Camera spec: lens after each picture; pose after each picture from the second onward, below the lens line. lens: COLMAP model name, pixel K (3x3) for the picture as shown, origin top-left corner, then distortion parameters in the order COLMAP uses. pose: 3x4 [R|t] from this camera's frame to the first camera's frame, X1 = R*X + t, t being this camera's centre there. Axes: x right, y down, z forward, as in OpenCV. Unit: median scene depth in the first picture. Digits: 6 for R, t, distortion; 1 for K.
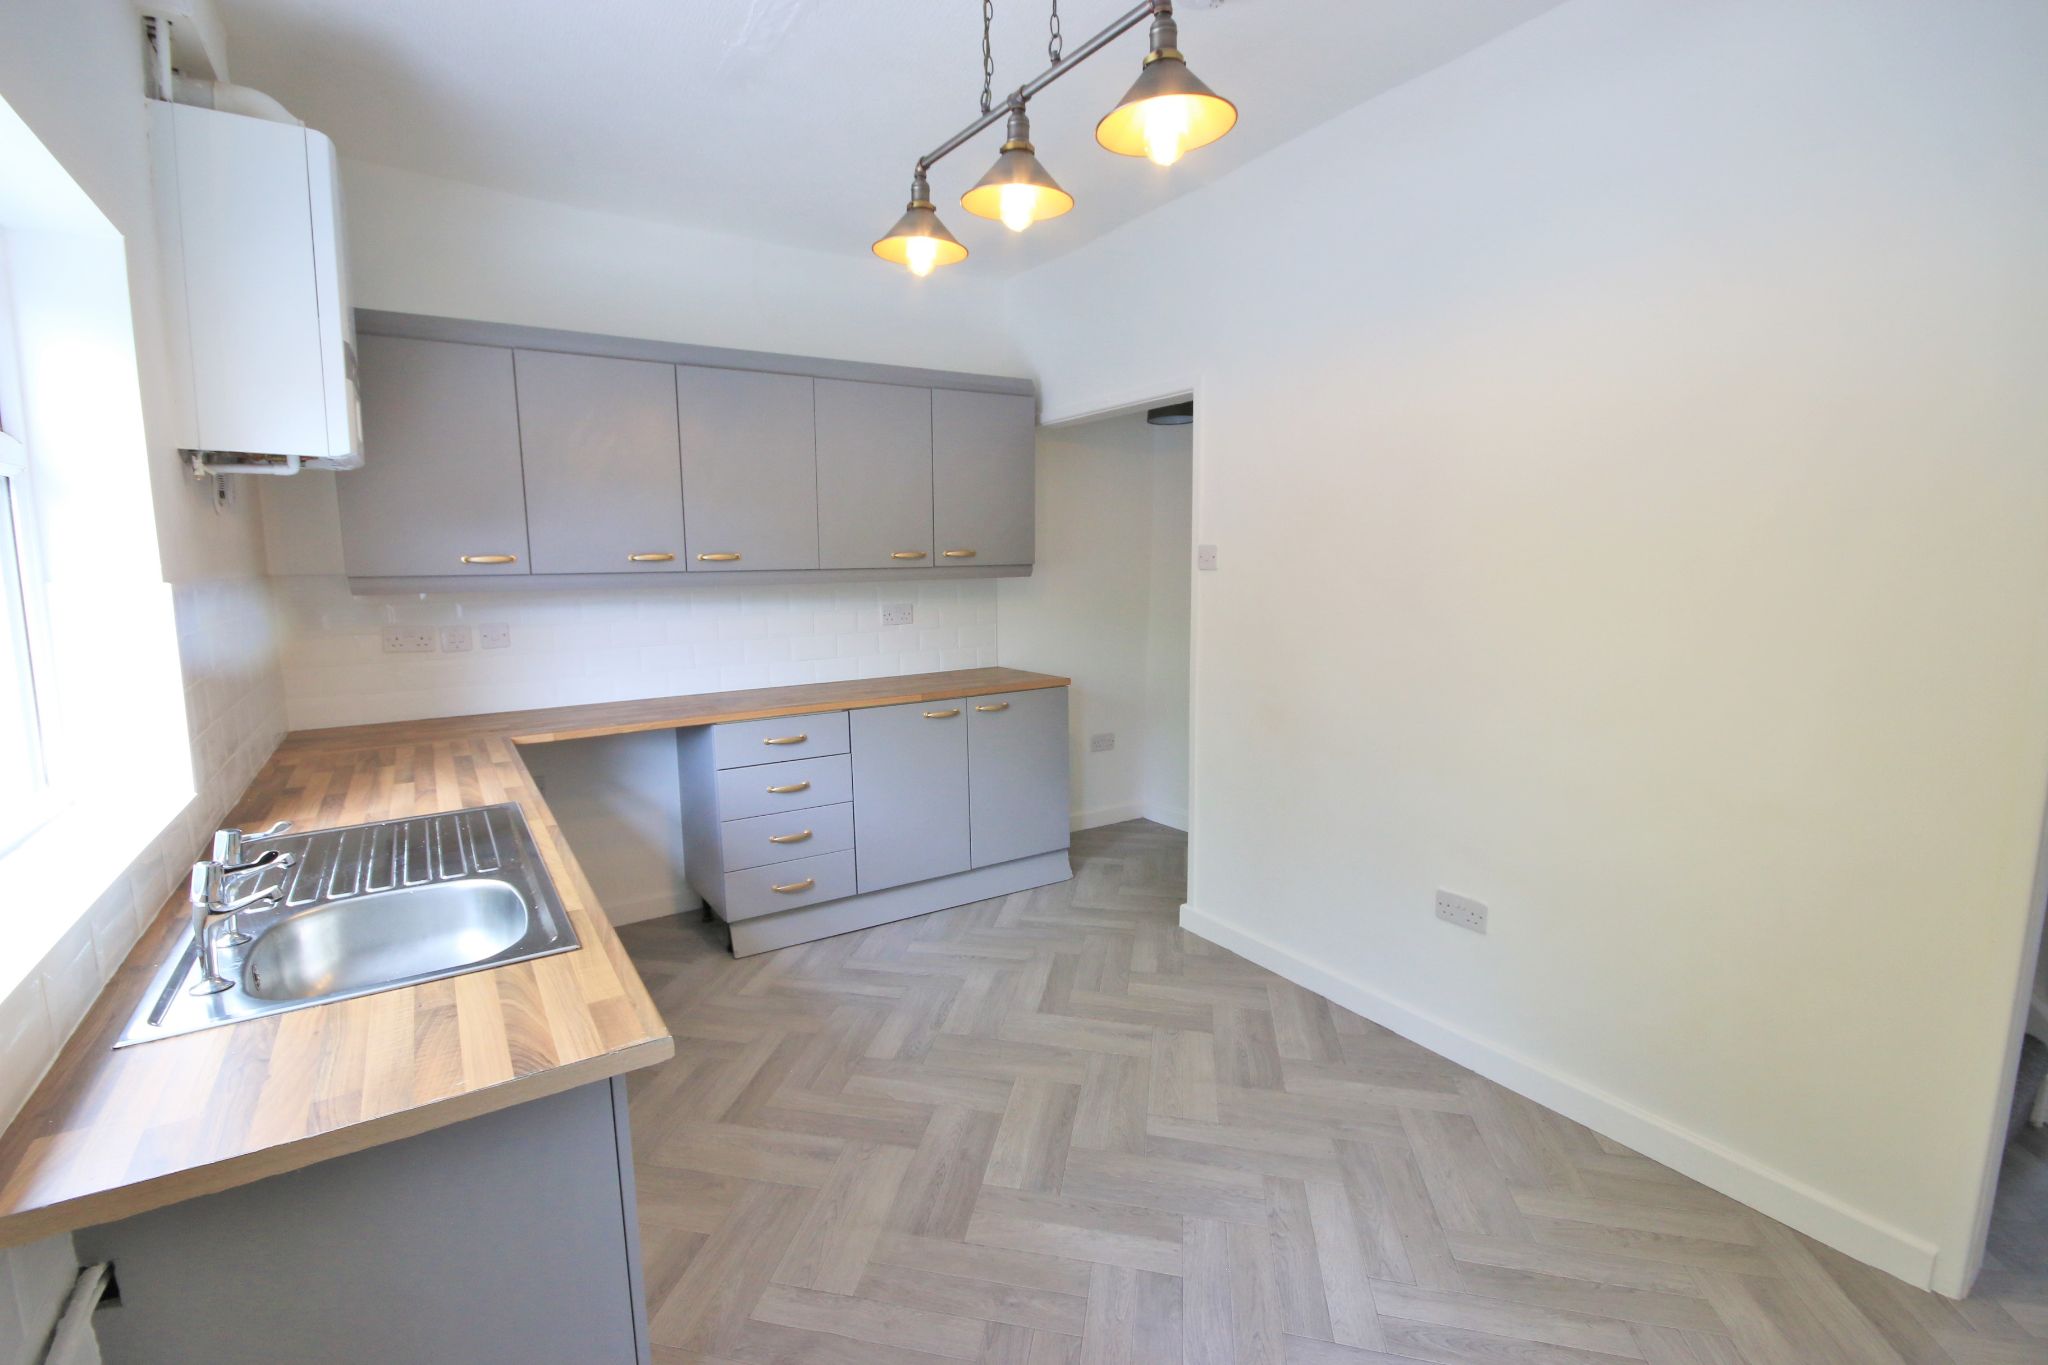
lens RADIAL K [[938.4, 0, 1028.0], [0, 938.4, 658.4], [0, 0, 1]] dist [0.000359, 0.000281]
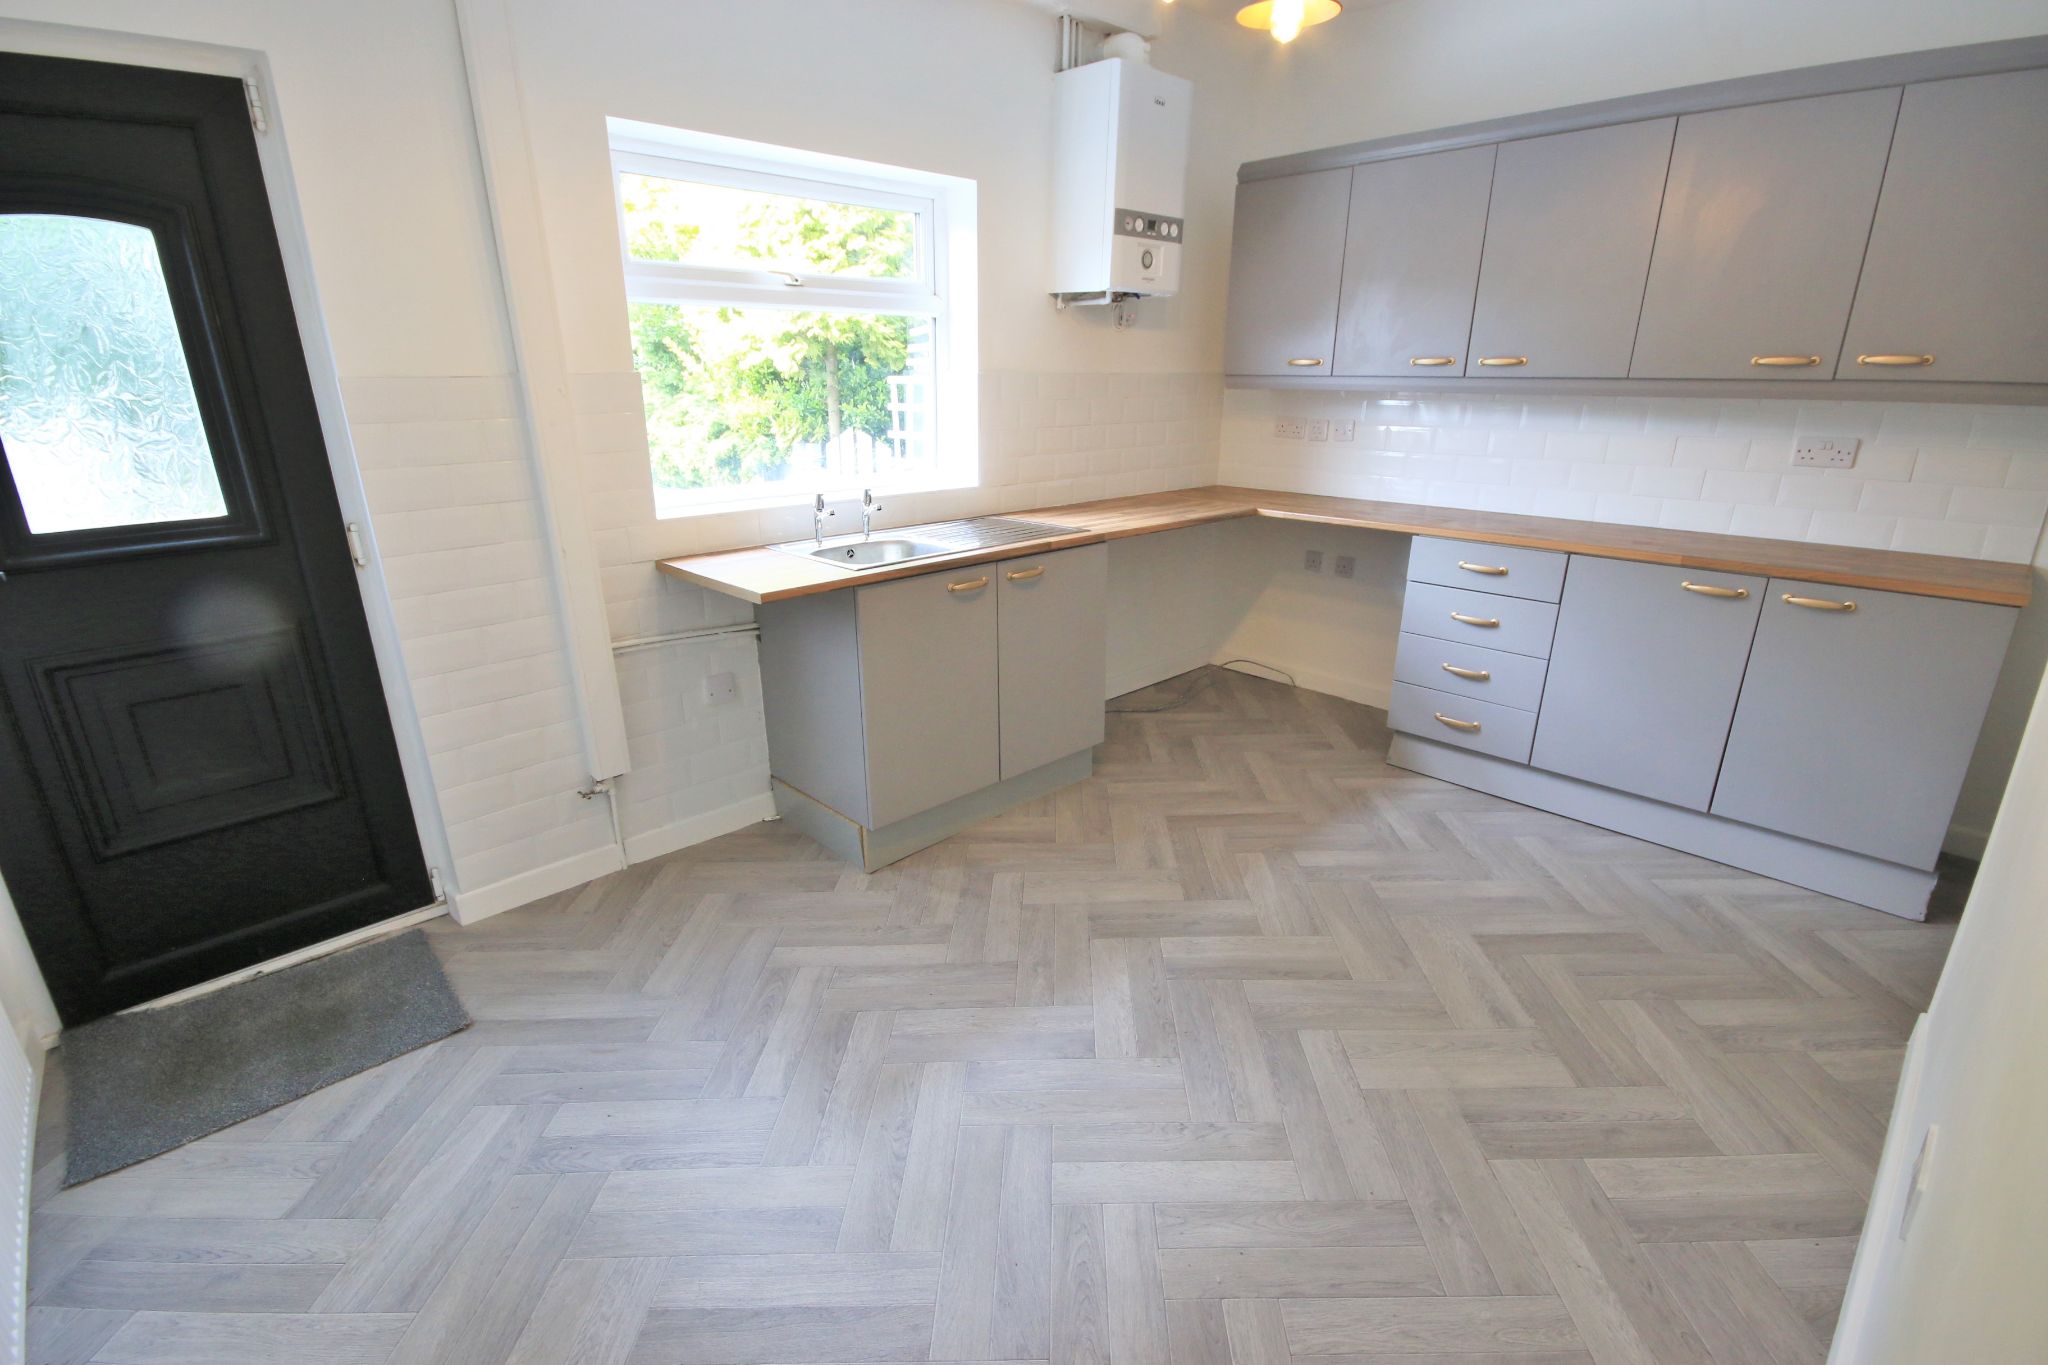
lens RADIAL K [[947.0, 0, 1019.3], [0, 947.0, 696.6], [0, 0, 1]] dist [-0.010486, 0.000688]
pose [[0.184693, 0.335687, -0.923690, 0.629473], [-0.105576, 0.941197, 0.320940, -0.051828], [0.977109, 0.038244, 0.209273, 0.407223]]
